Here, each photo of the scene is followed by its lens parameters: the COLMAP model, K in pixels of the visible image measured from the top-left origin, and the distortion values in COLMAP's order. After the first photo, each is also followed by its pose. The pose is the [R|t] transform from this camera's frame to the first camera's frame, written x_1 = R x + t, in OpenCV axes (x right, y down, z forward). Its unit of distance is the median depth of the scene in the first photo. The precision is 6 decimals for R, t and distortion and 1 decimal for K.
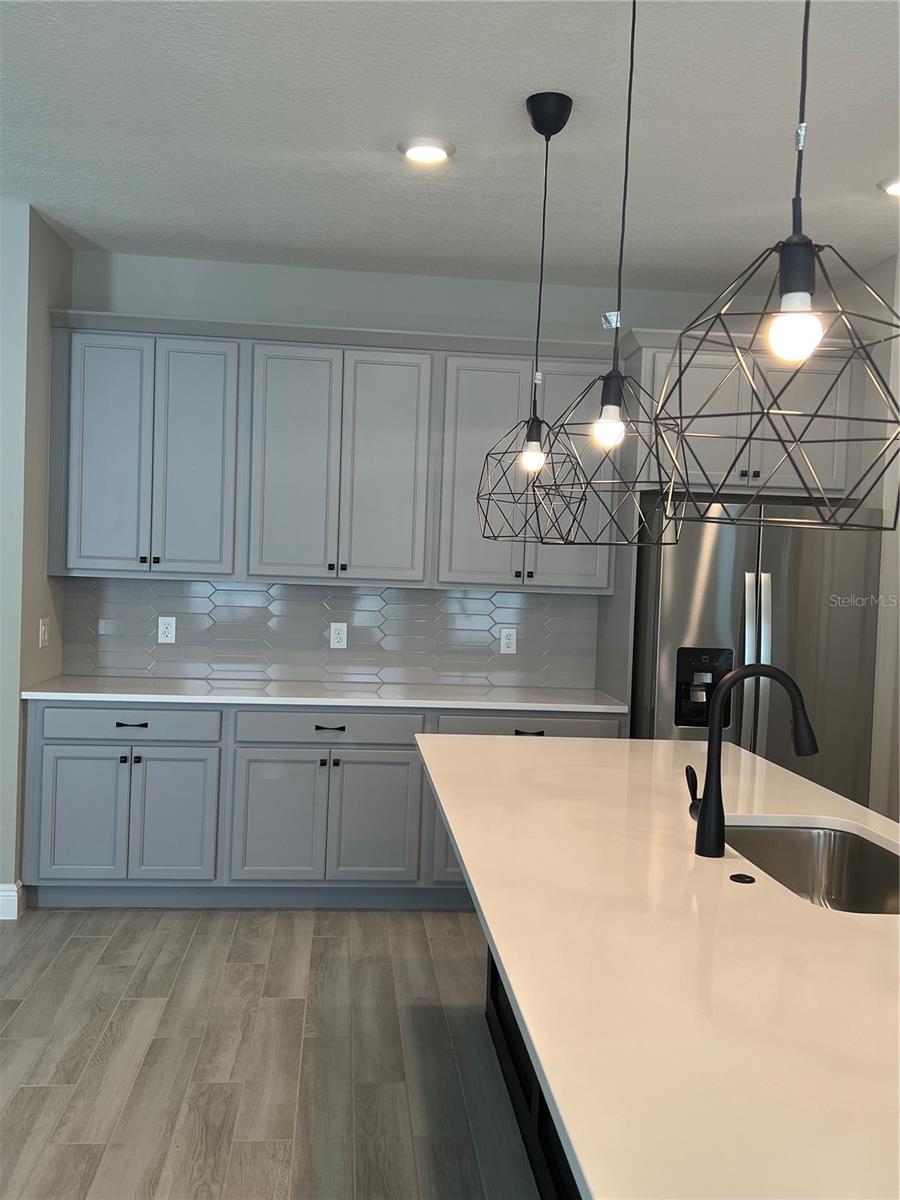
lens RADIAL K [[1096.2, 0, 450.3], [0, 1096.2, 607.4], [0, 0, 1]] dist [0.094748, -0.169963]
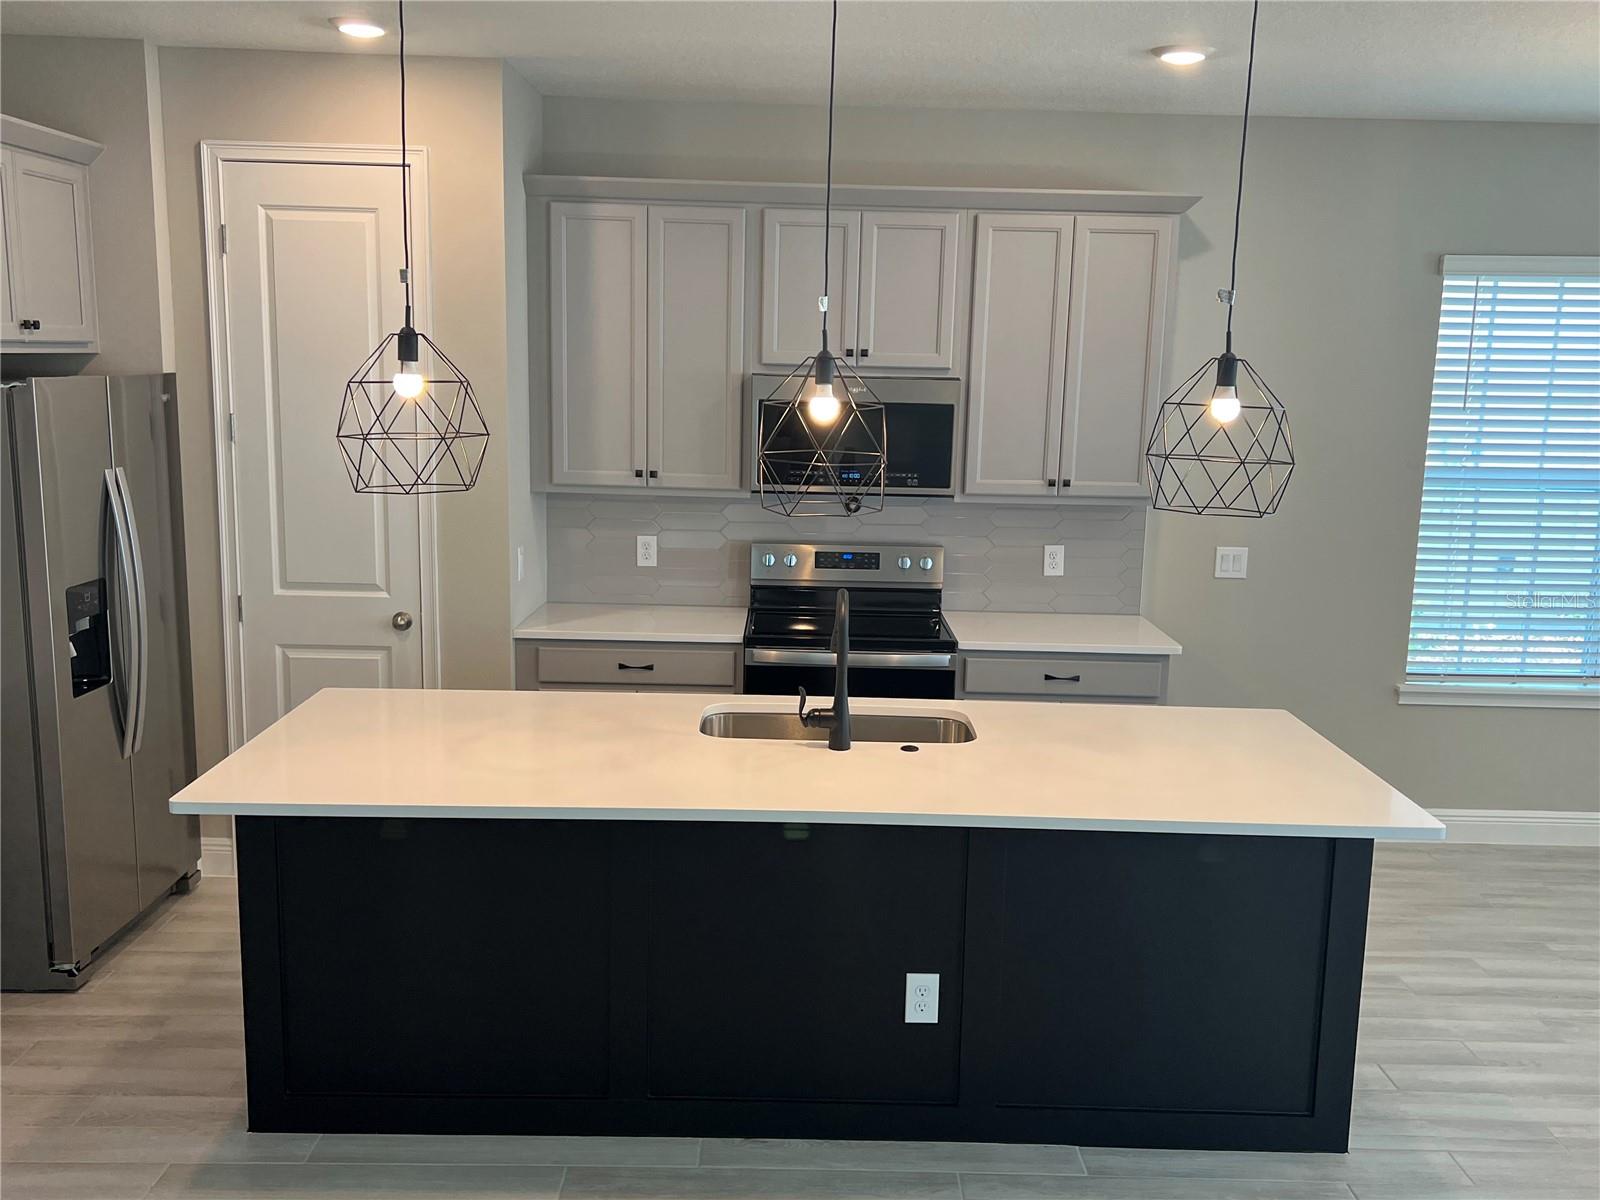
lens RADIAL K [[1472.7, 0, 803.4], [0, 1472.7, 624.0], [0, 0, 1]] dist [0.088927, -0.149348]
pose [[0.083933, -0.215846, 0.972813, -0.677183], [0.022173, 0.976421, 0.214733, -0.134497], [-0.996225, 0.003547, 0.086740, 0.454812]]
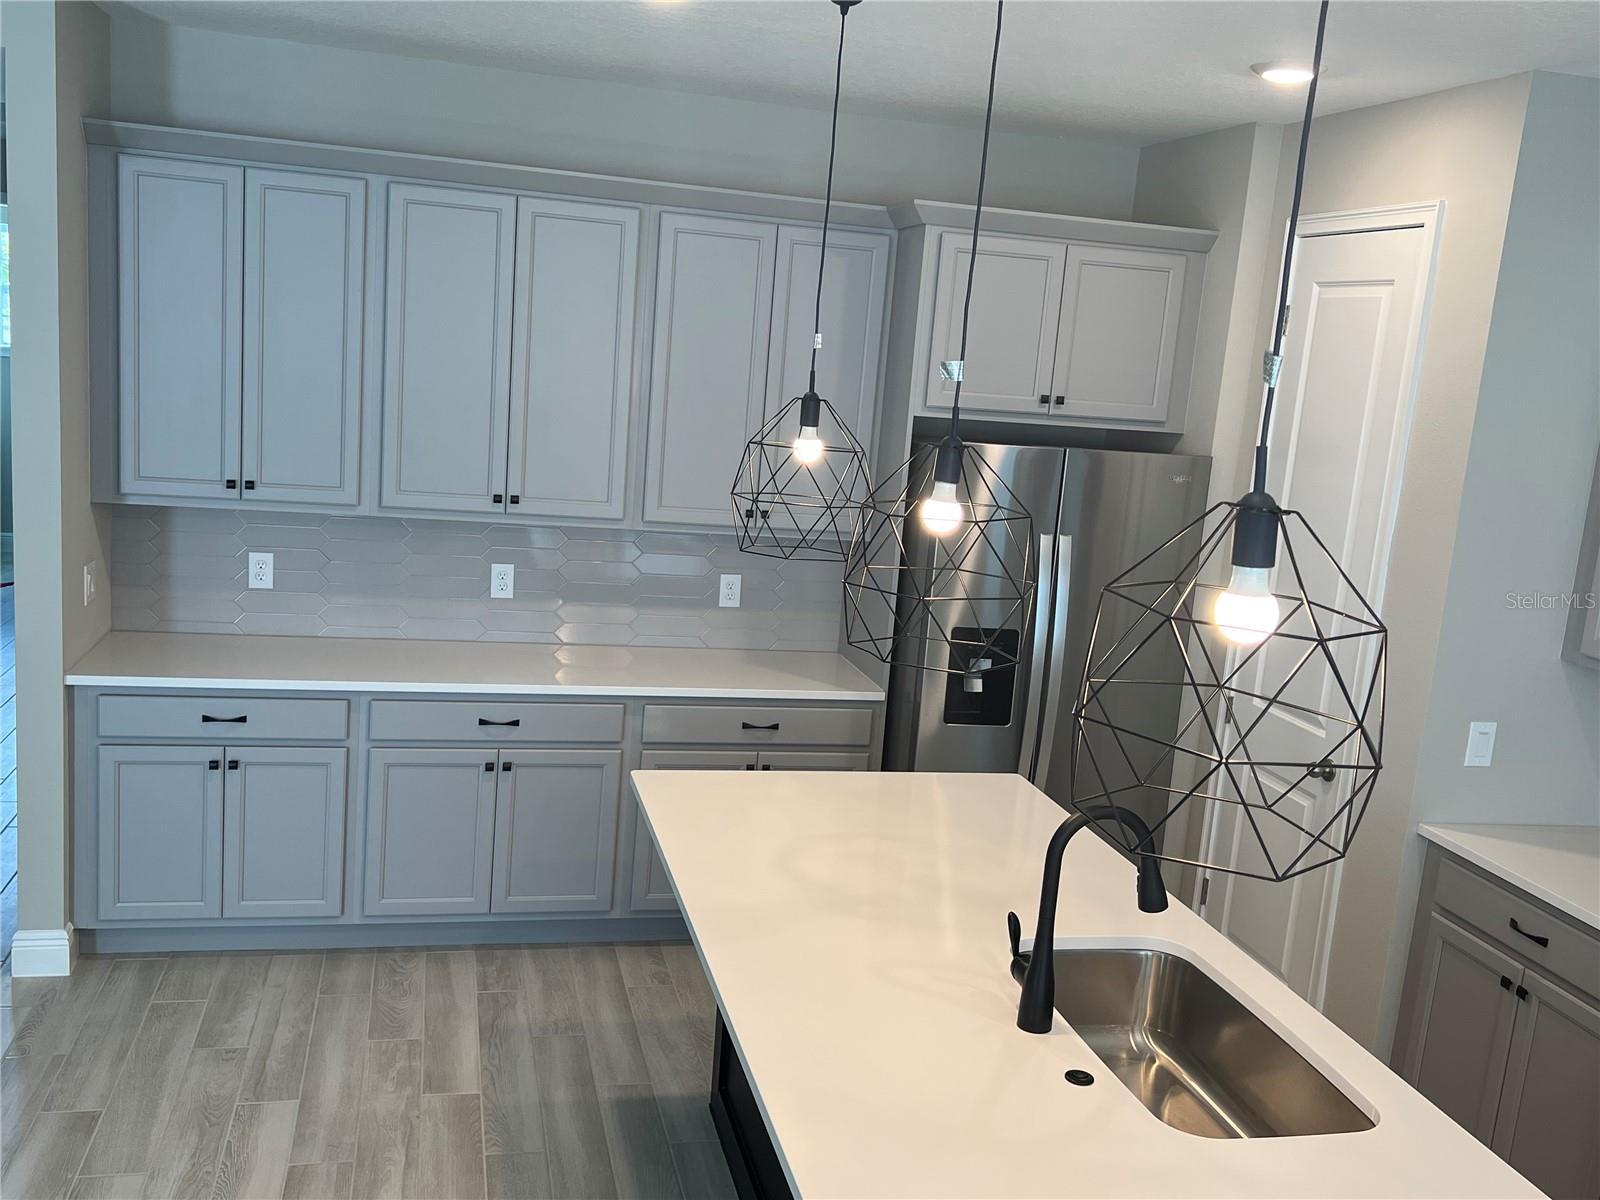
lens RADIAL K [[1461.6, 0, 801.5], [0, 1461.6, 616.1], [0, 0, 1]] dist [0.094748, -0.169963]
pose [[0.989185, 0.015786, 0.145822, -0.053286], [-0.037314, 0.988566, 0.146101, -0.120365], [-0.141849, -0.149962, 0.978463, -0.006146]]
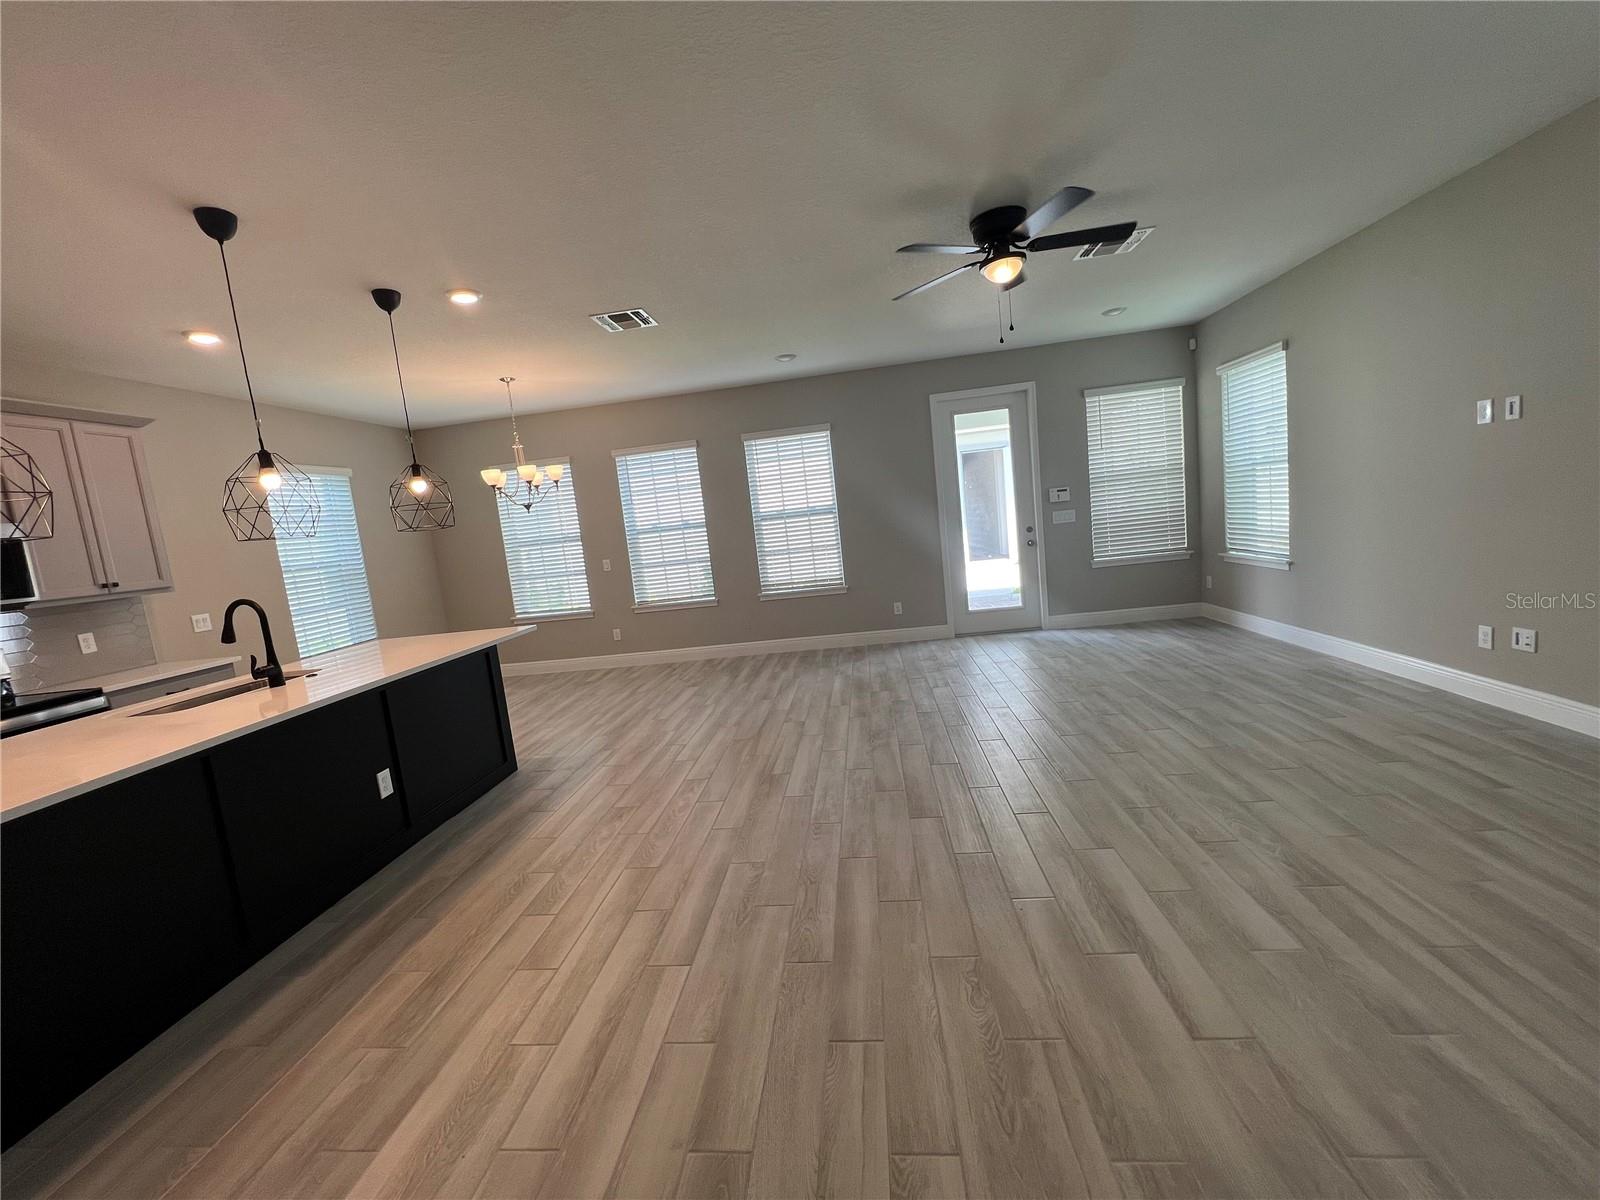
lens RADIAL K [[641.9, 0, 794.5], [0, 641.9, 596.5], [0, 0, 1]] dist [-0.001460, 0.000643]
pose [[-0.978036, 0.043723, 0.203797, -0.508743], [0.079296, 0.982282, 0.169807, -0.039548], [-0.192761, 0.182238, -0.964174, 0.999120]]
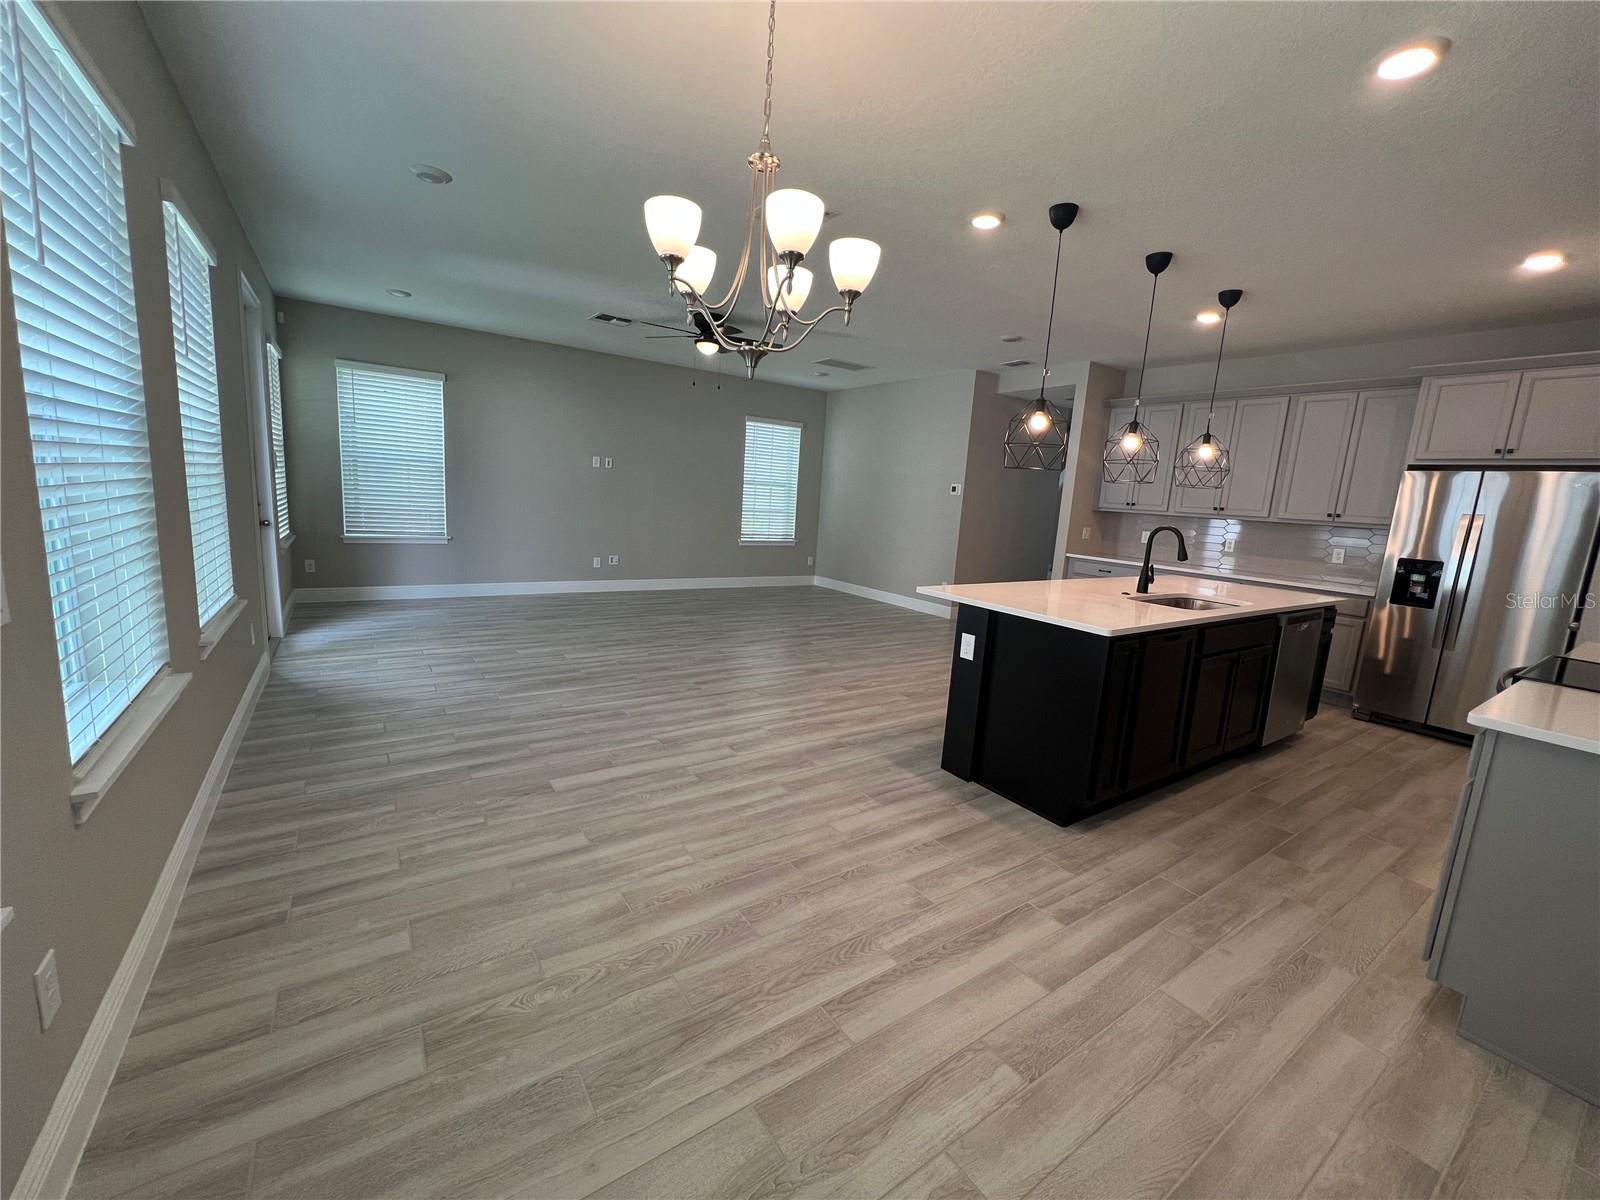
lens RADIAL K [[641.9, 0, 794.5], [0, 641.9, 596.5], [0, 0, 1]] dist [-0.001460, 0.000643]
pose [[0.481592, 0.135393, -0.865874, 0.622279], [-0.082659, 0.990608, 0.108922, 0.064889], [0.872489, 0.019116, 0.488260, -0.291049]]
